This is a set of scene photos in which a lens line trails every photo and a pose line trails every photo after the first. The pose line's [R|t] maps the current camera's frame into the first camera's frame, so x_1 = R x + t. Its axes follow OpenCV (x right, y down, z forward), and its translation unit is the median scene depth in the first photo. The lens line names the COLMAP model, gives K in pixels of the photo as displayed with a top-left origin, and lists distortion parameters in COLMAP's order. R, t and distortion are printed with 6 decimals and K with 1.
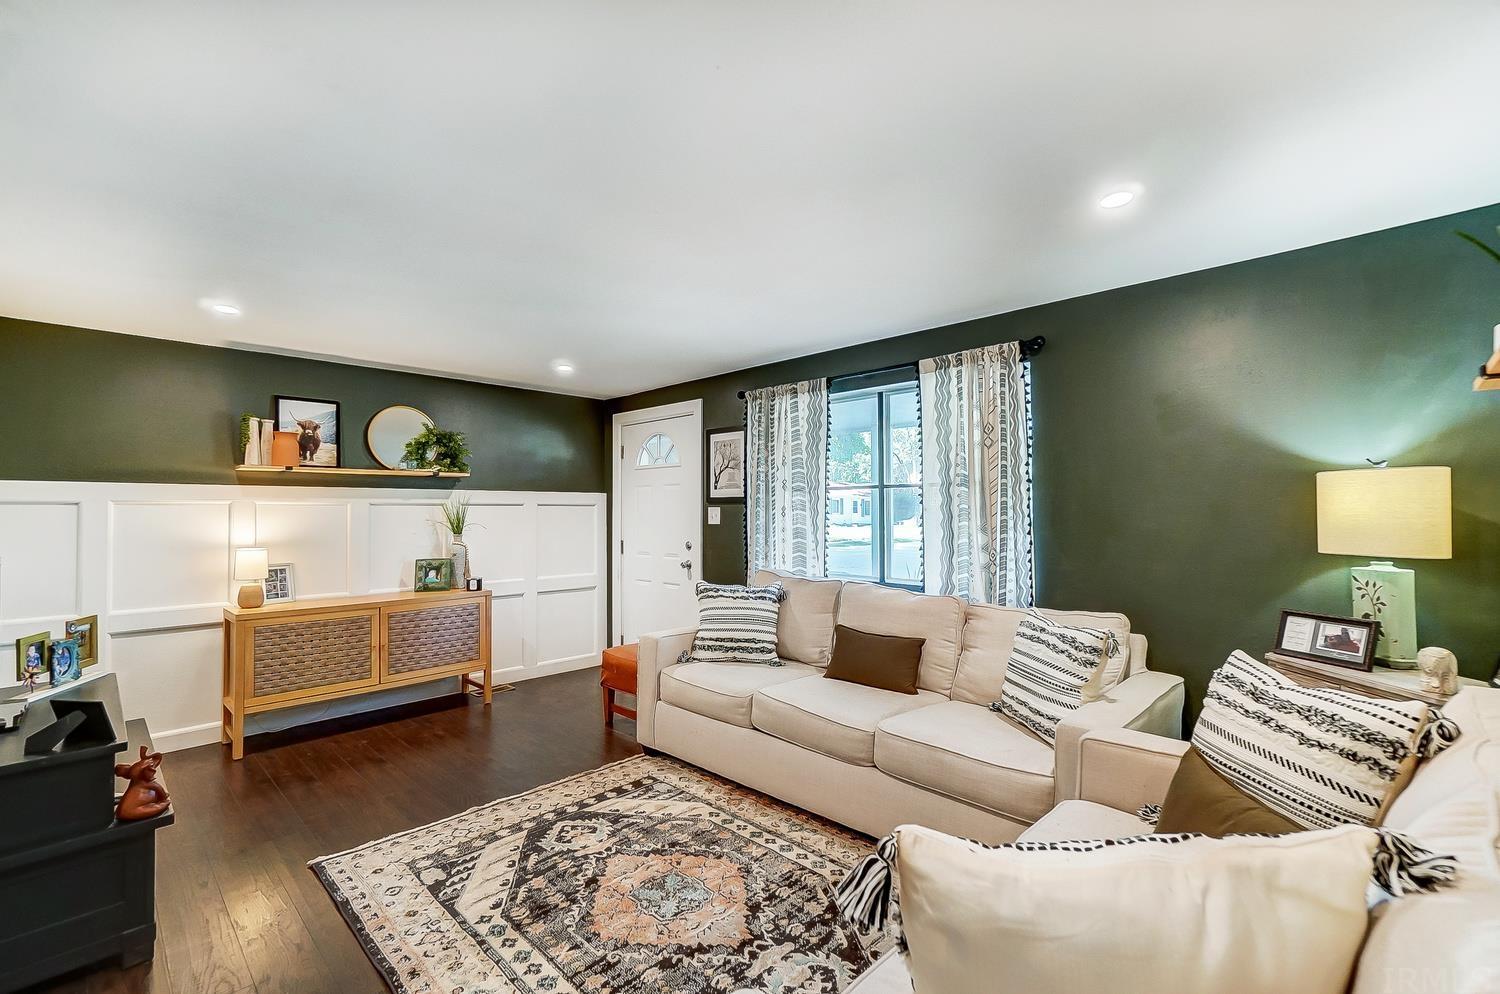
lens RADIAL K [[654.8, 0, 742.4], [0, 654.8, 500.4], [0, 0, 1]] dist [-0.003694, -0.000154]
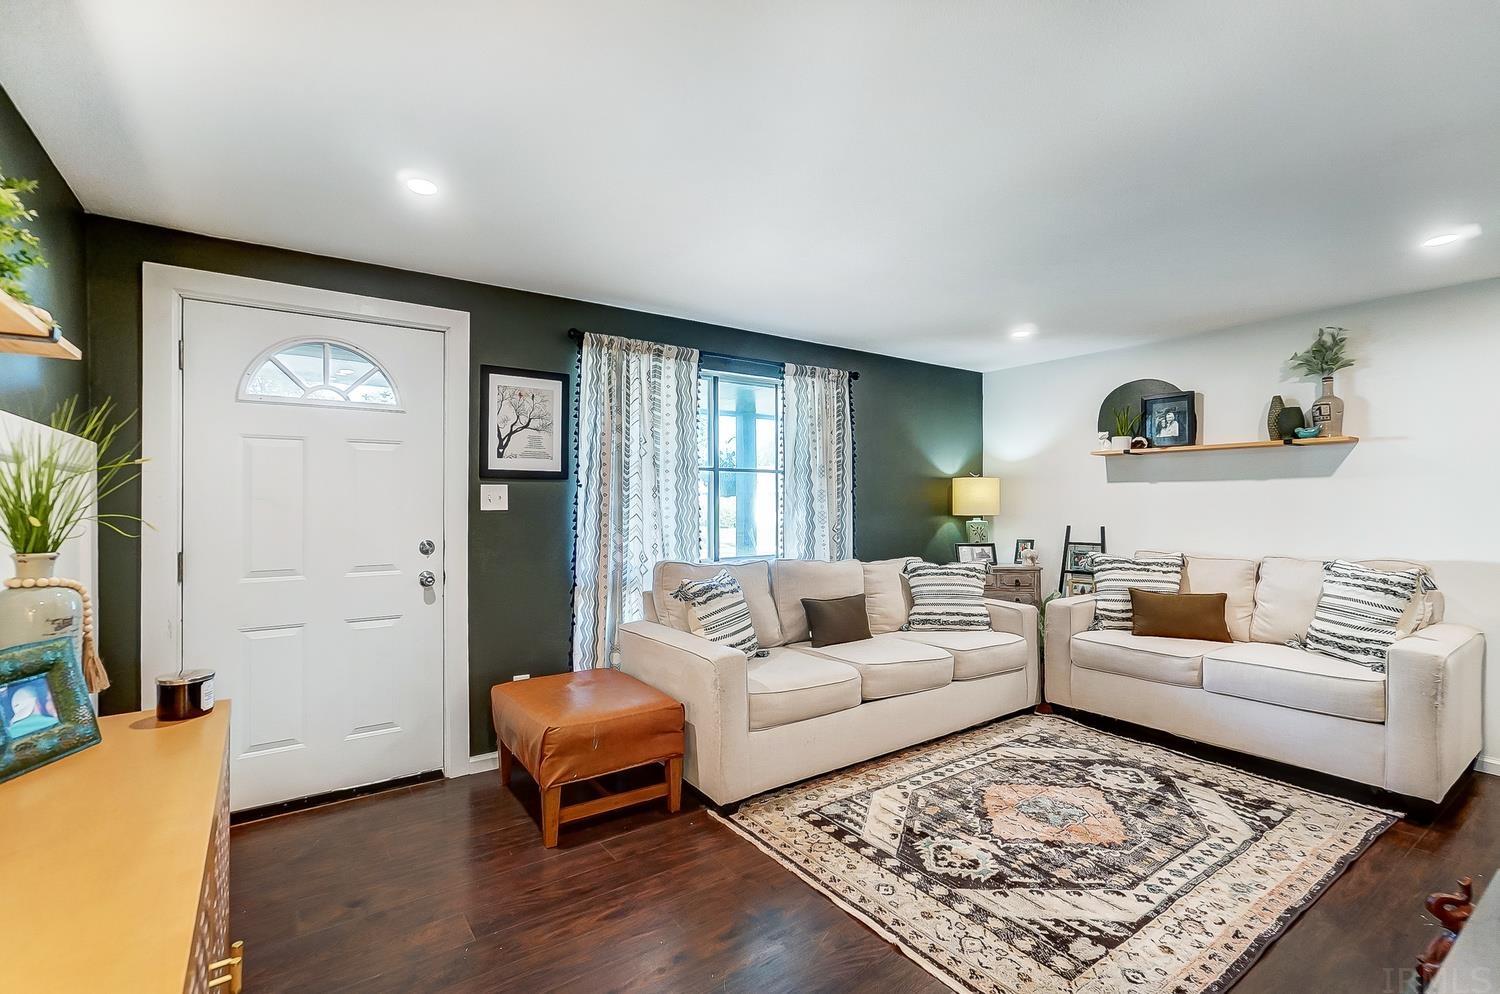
lens RADIAL K [[674.3, 0, 750.0], [0, 674.3, 497.0], [0, 0, 1]] dist [0.002138, 0.001053]
pose [[0.170741, 0.006987, 0.985291, -1.167504], [-0.019424, 0.999804, -0.003724, 0.035597], [-0.985124, -0.018503, 0.170843, 1.099274]]
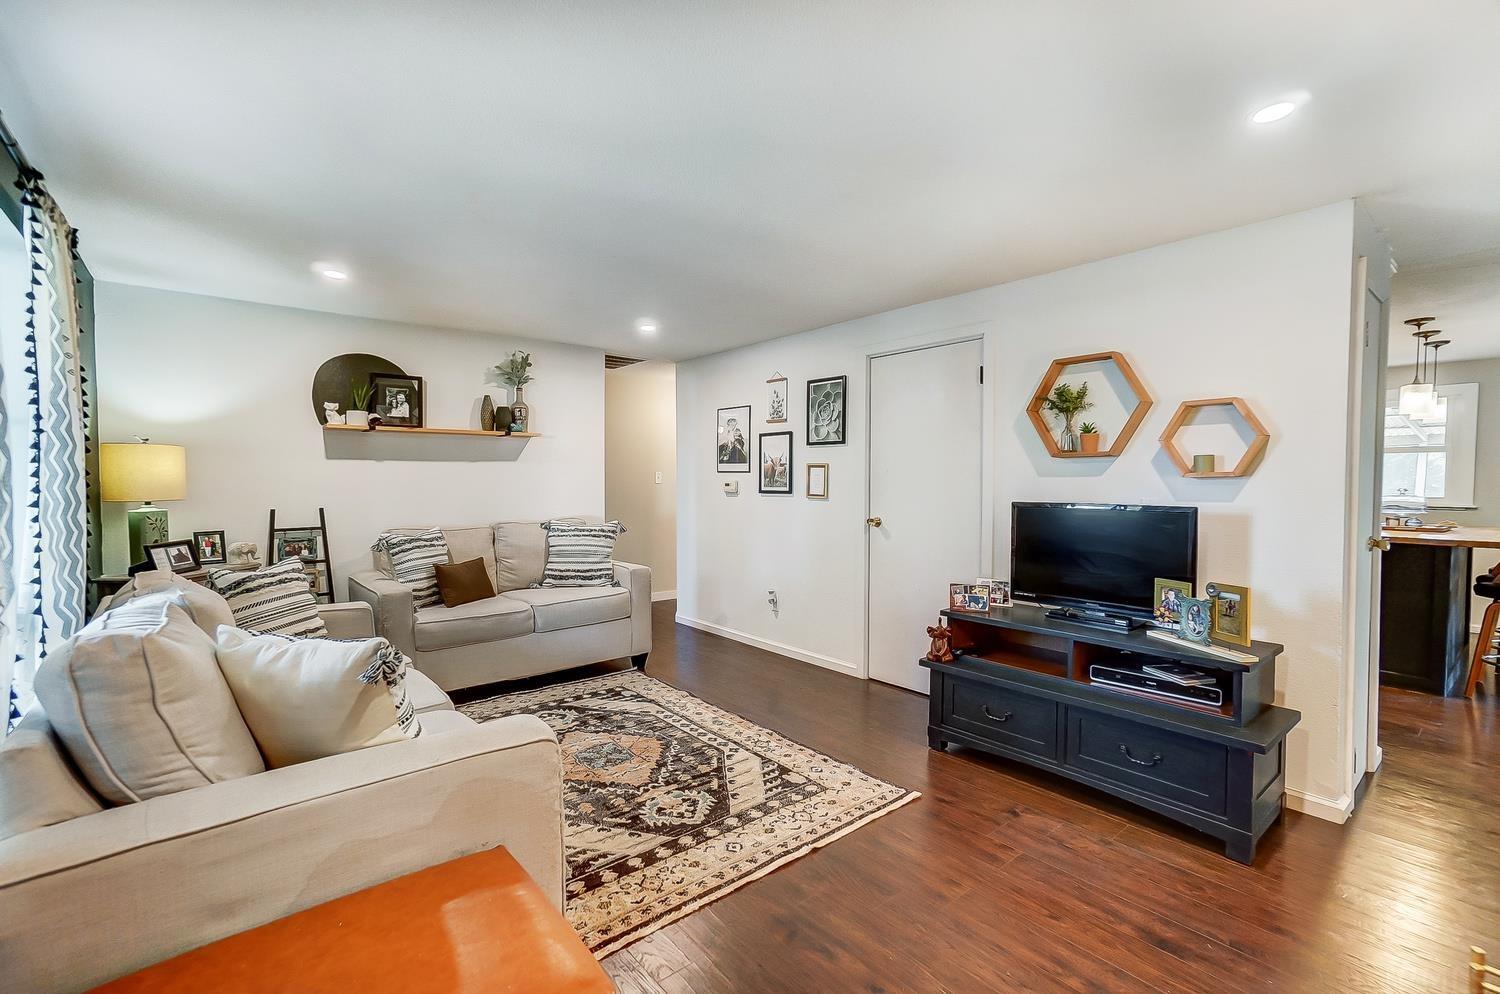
lens RADIAL K [[654.8, 0, 742.4], [0, 654.8, 500.4], [0, 0, 1]] dist [-0.003694, -0.000154]
pose [[-0.994687, -0.000574, 0.102940, -0.434398], [0.000637, 0.999931, 0.011725, 0.052579], [-0.102939, 0.011728, -0.994618, 1.883645]]
